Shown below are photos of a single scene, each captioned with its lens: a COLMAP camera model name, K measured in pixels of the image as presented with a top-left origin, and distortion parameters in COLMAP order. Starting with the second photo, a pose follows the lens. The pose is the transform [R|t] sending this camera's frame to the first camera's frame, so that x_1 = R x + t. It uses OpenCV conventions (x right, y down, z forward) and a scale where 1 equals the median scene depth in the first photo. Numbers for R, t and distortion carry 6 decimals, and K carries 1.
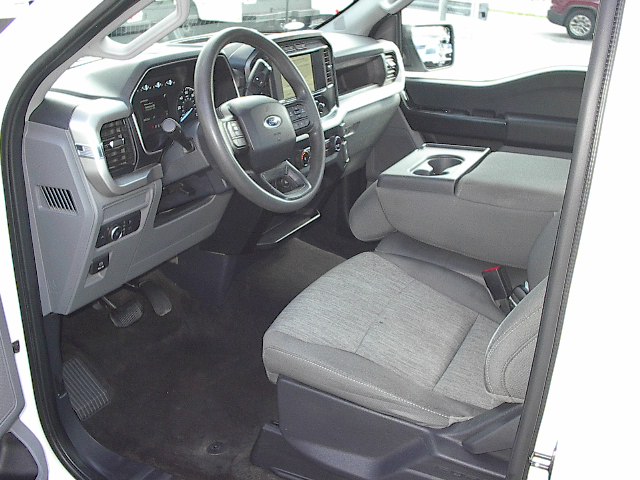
lens RADIAL K [[728.2, 0, 320.0], [0, 728.2, 240.0], [0, 0, 1]] dist [-0.151561, 0.141613]
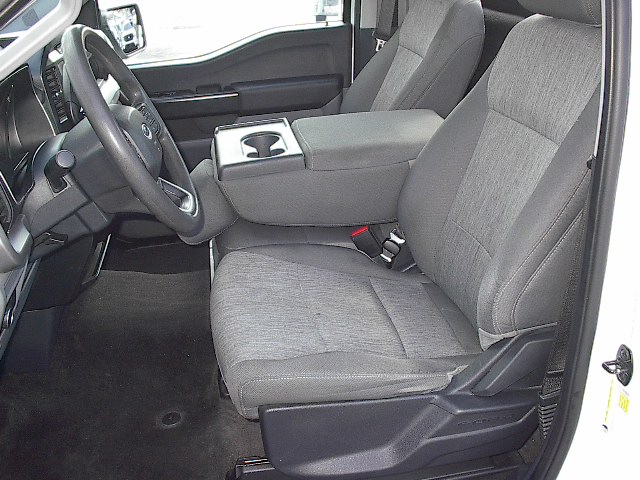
lens RADIAL K [[728.2, 0, 320.0], [0, 728.2, 240.0], [0, 0, 1]] dist [-0.151561, 0.141613]
pose [[0.800468, -0.278789, 0.530592, -0.343206], [0.262804, 0.958860, 0.107338, -0.070294], [-0.538688, 0.053521, 0.840803, 0.175451]]
